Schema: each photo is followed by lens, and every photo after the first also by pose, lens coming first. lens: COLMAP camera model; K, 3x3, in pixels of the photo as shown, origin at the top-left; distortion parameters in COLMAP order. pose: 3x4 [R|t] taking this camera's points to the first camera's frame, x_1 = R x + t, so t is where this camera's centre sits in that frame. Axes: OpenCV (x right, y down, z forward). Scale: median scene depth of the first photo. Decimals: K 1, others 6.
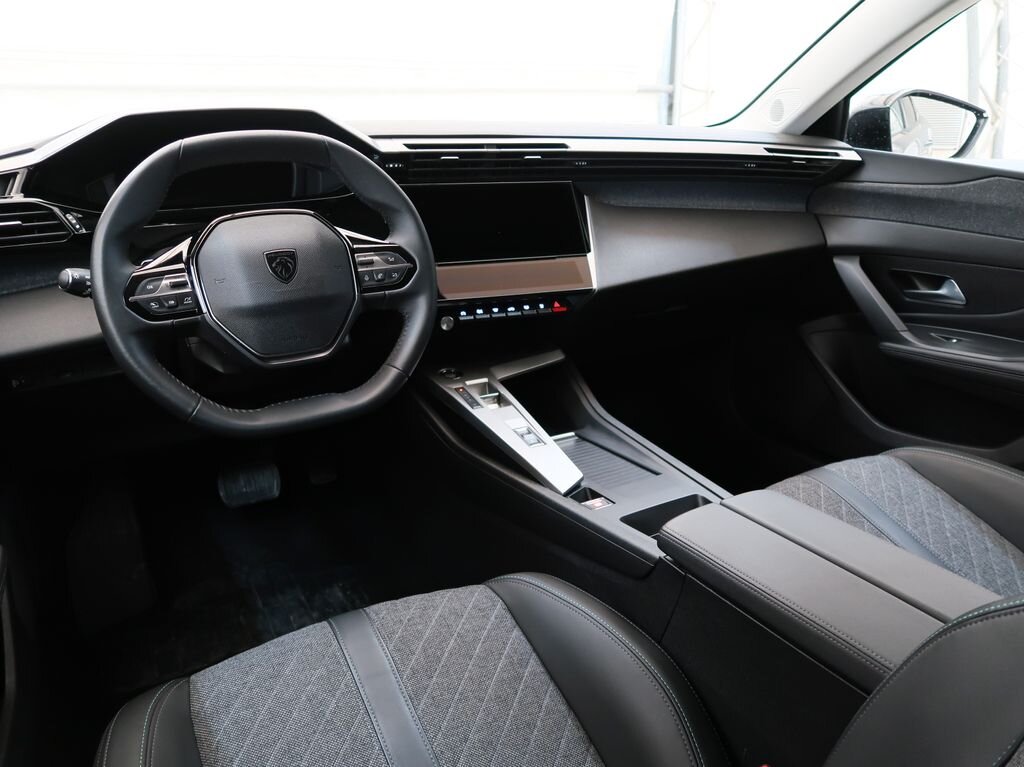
lens RADIAL K [[779.6, 0, 509.8], [0, 779.6, 383.0], [0, 0, 1]] dist [-0.041745, 0.006615]
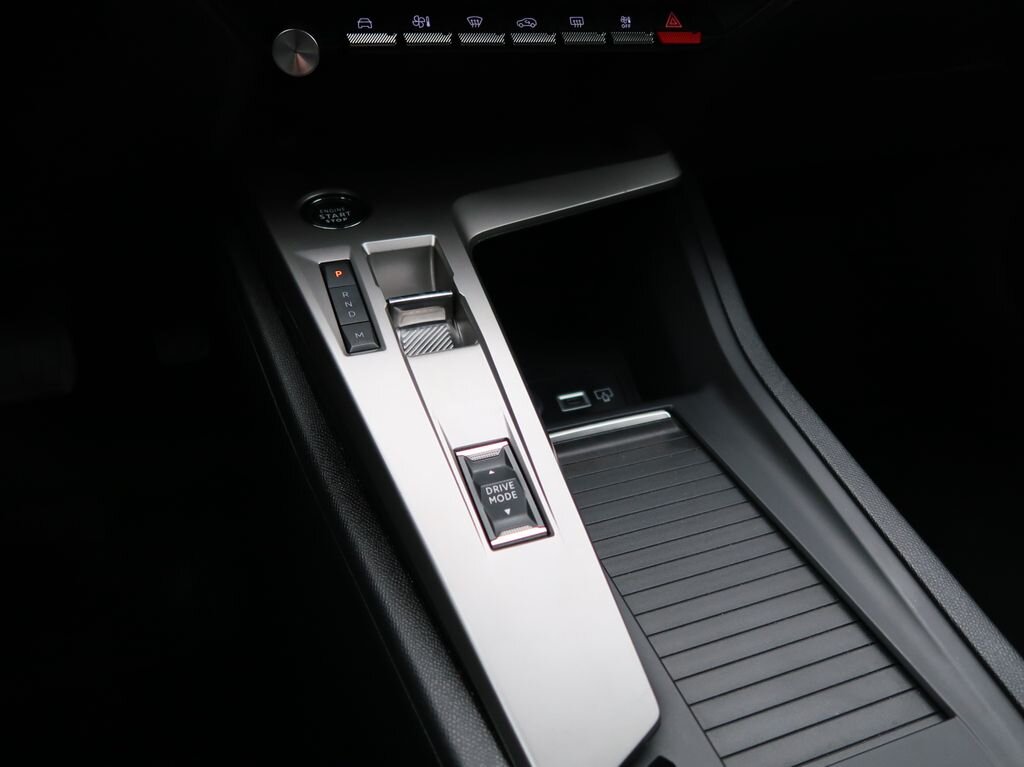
lens RADIAL K [[830.8, 0, 528.4], [0, 830.8, 382.3], [0, 0, 1]] dist [-0.037251, 0.000947]
pose [[0.988057, 0.124749, -0.090449, 0.054211], [-0.093020, 0.950864, 0.295305, -0.057682], [0.122844, -0.283364, 0.951112, 0.671301]]
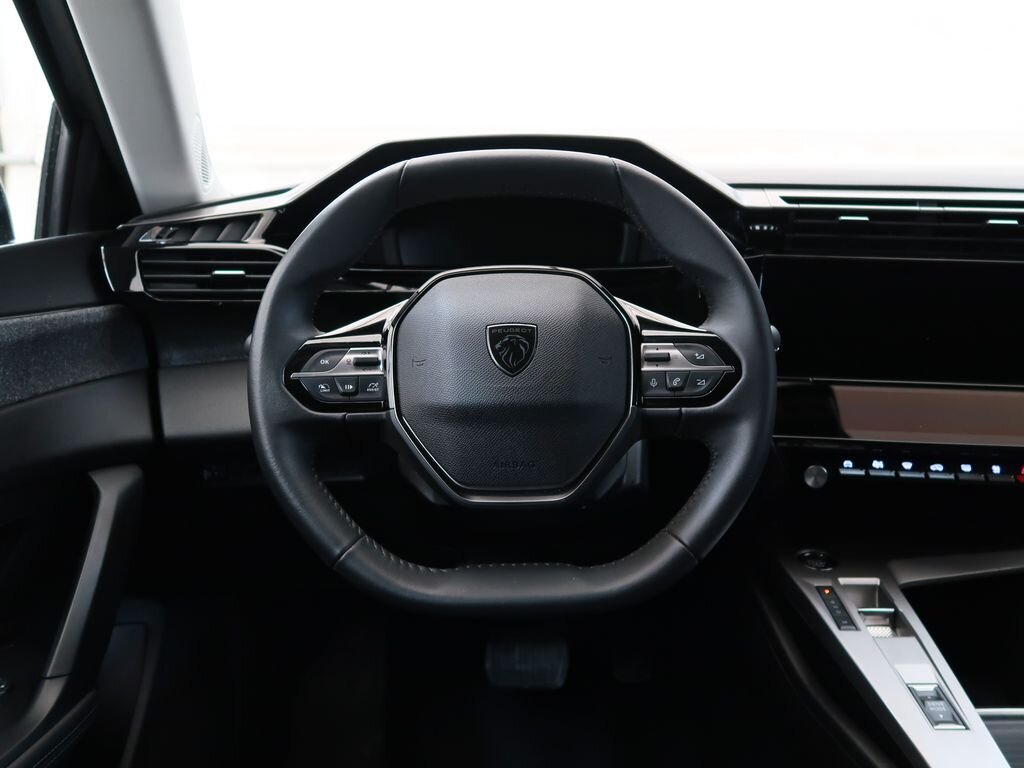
lens RADIAL K [[913.8, 0, 508.6], [0, 913.8, 367.1], [0, 0, 1]] dist [-0.038364, 0.029142]
pose [[0.871608, 0.080198, -0.483598, 0.047576], [-0.163769, 0.977483, -0.133064, -0.026425], [0.462037, 0.195178, 0.865117, 0.257798]]
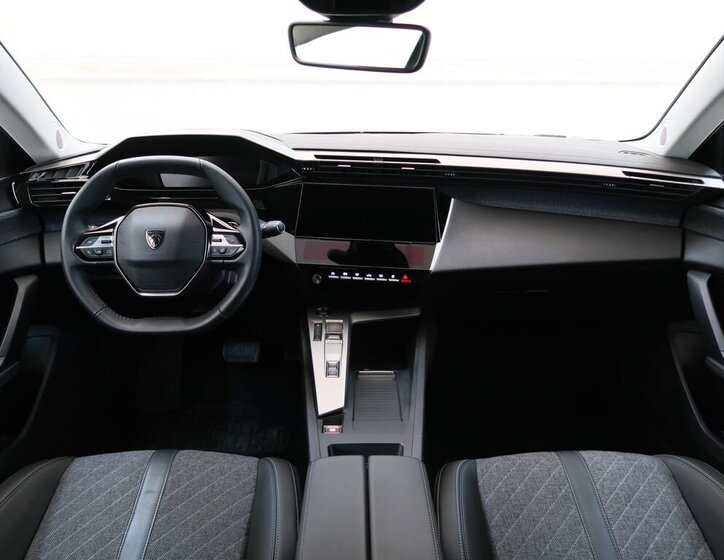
lens RADIAL K [[565.6, 0, 361.3], [0, 565.6, 279.8], [0, 0, 1]] dist [-0.034886, -0.004611]
pose [[0.876688, 0.173023, -0.448866, 0.476715], [-0.167944, 0.984452, 0.051460, -0.145321], [0.450791, 0.030270, 0.892116, 0.082816]]
